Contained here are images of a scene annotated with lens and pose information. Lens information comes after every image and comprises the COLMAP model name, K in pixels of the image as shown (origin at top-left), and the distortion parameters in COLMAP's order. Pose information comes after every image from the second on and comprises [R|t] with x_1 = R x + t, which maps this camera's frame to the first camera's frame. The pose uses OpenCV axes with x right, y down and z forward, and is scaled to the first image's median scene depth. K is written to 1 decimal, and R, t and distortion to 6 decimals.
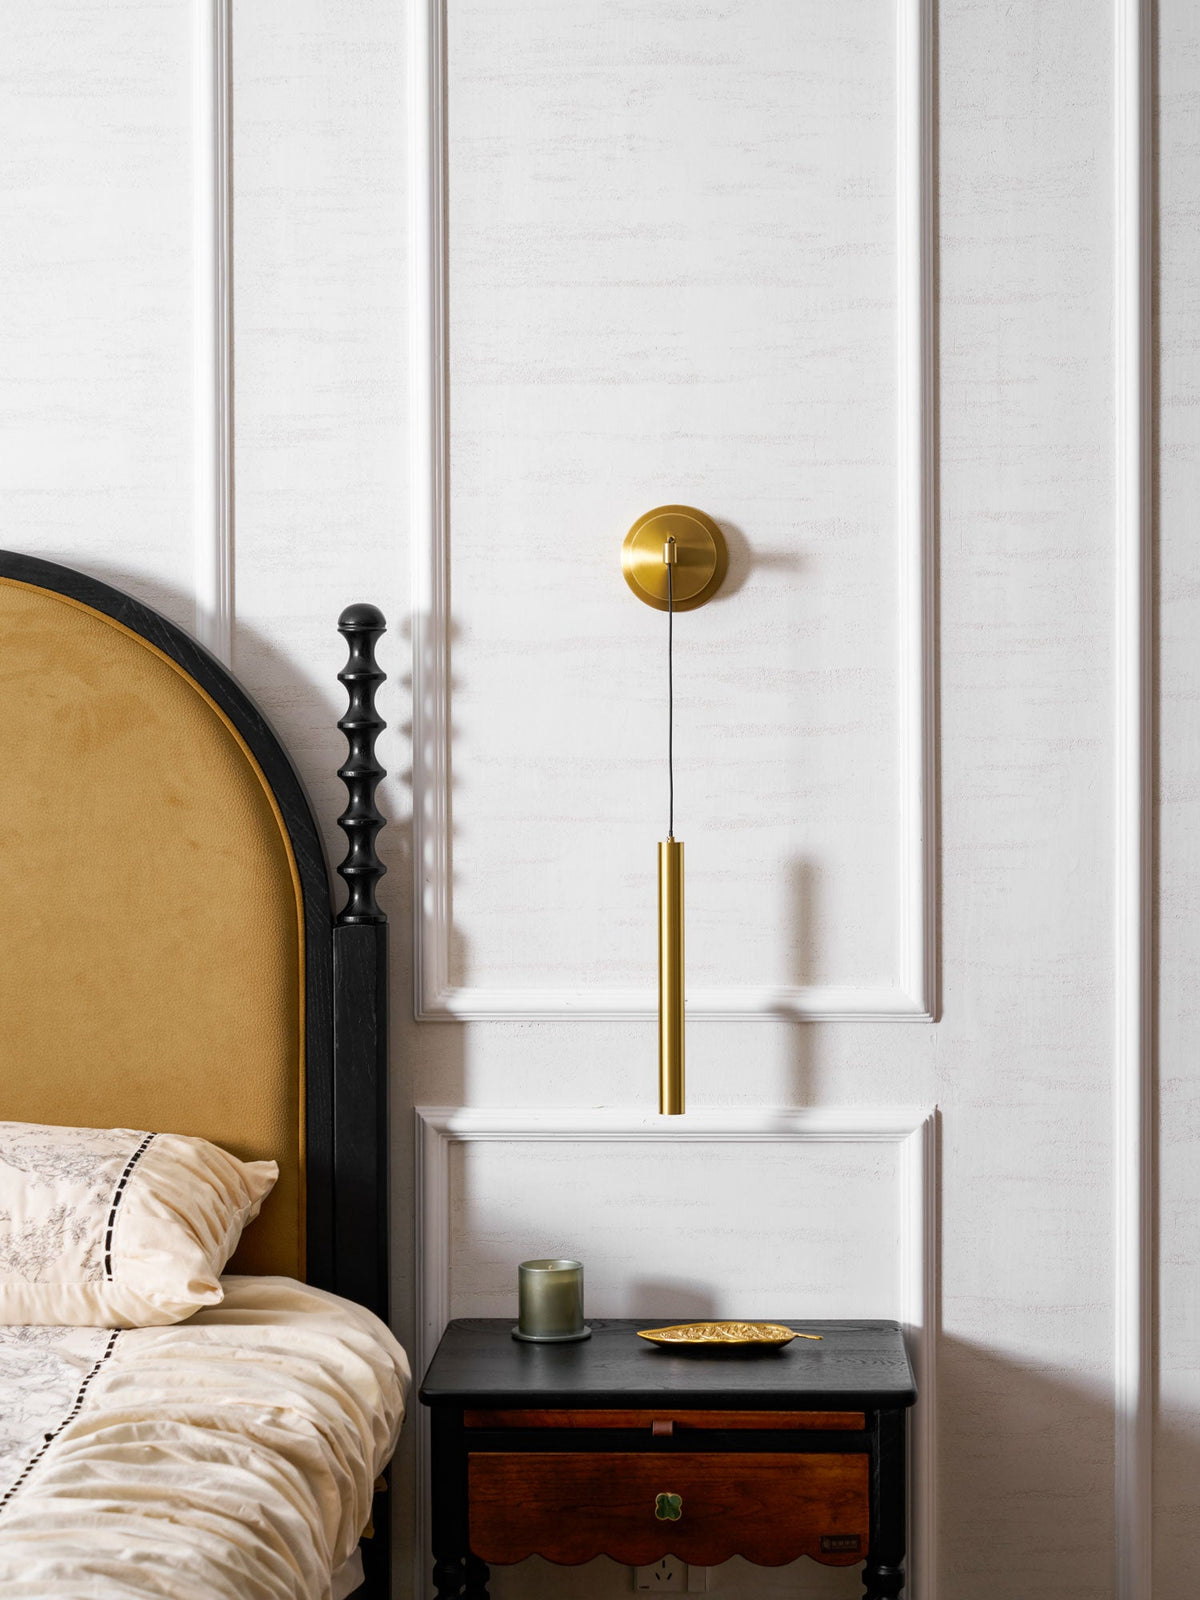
lens RADIAL K [[3616.2, 0, 600.0], [0, 3616.2, 800.0], [0, 0, 1]] dist [0.036457, 0.082689]
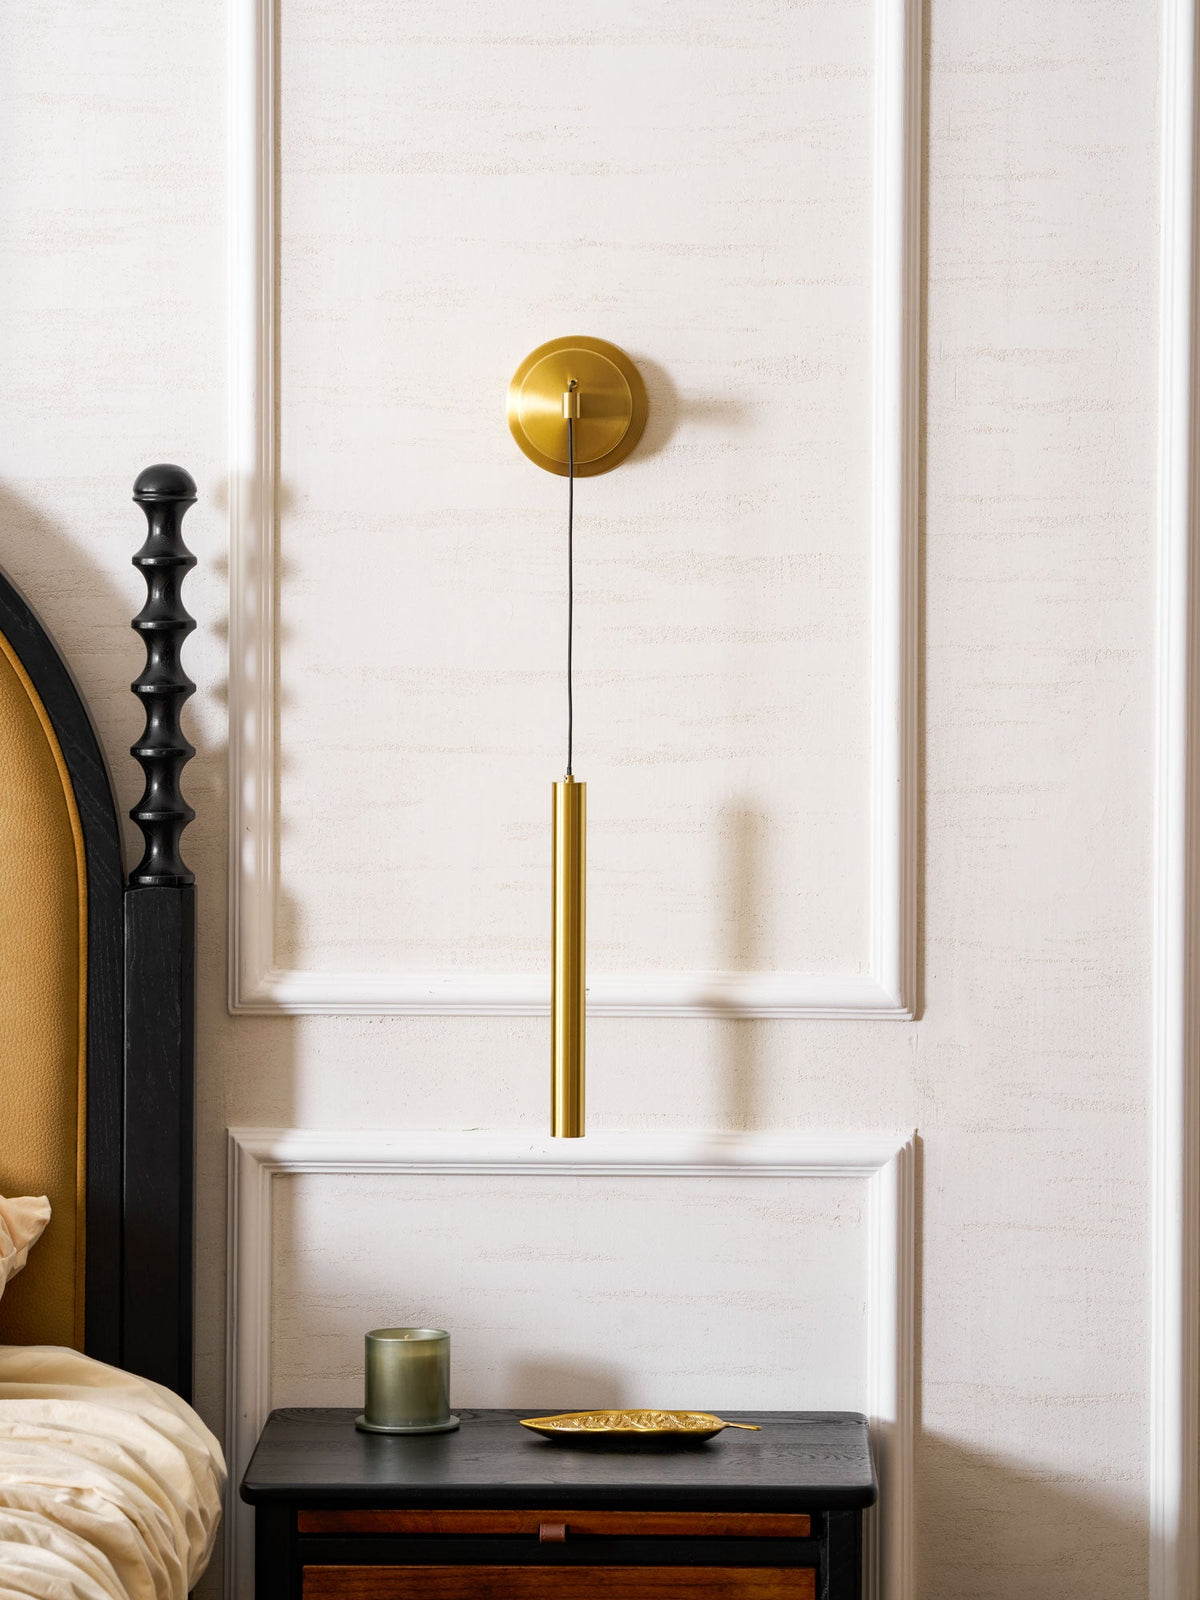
lens RADIAL K [[6985.1, 0, 599.0], [0, 6985.1, 765.4], [0, 0, 1]] dist [0.403859, 2.697920]
pose [[0.999701, 0.007499, 0.023289, -0.008365], [-0.007956, 0.999776, 0.019592, -0.020401], [-0.023137, -0.019772, 0.999537, -0.467157]]
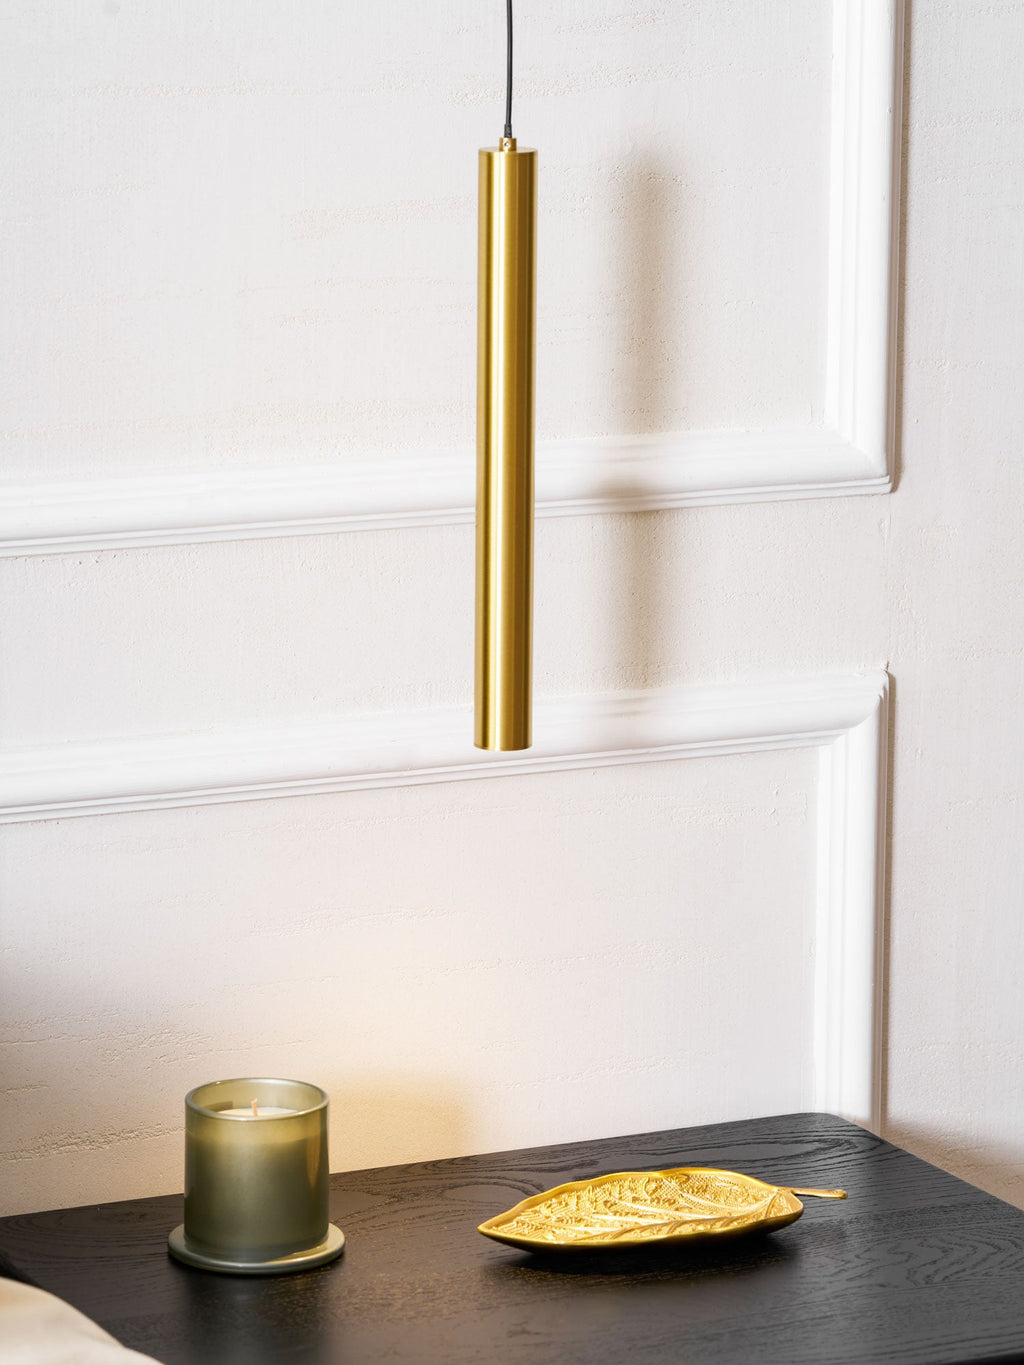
lens RADIAL K [[5911.0, 0, 512.0], [0, 5911.0, 682.5], [0, 0, 1]] dist [0.524685, -3.232909]
pose [[0.876868, -0.084094, 0.473319, -0.324123], [0.003732, 0.985742, 0.168221, -0.045725], [-0.480717, -0.145741, 0.864679, 0.345465]]
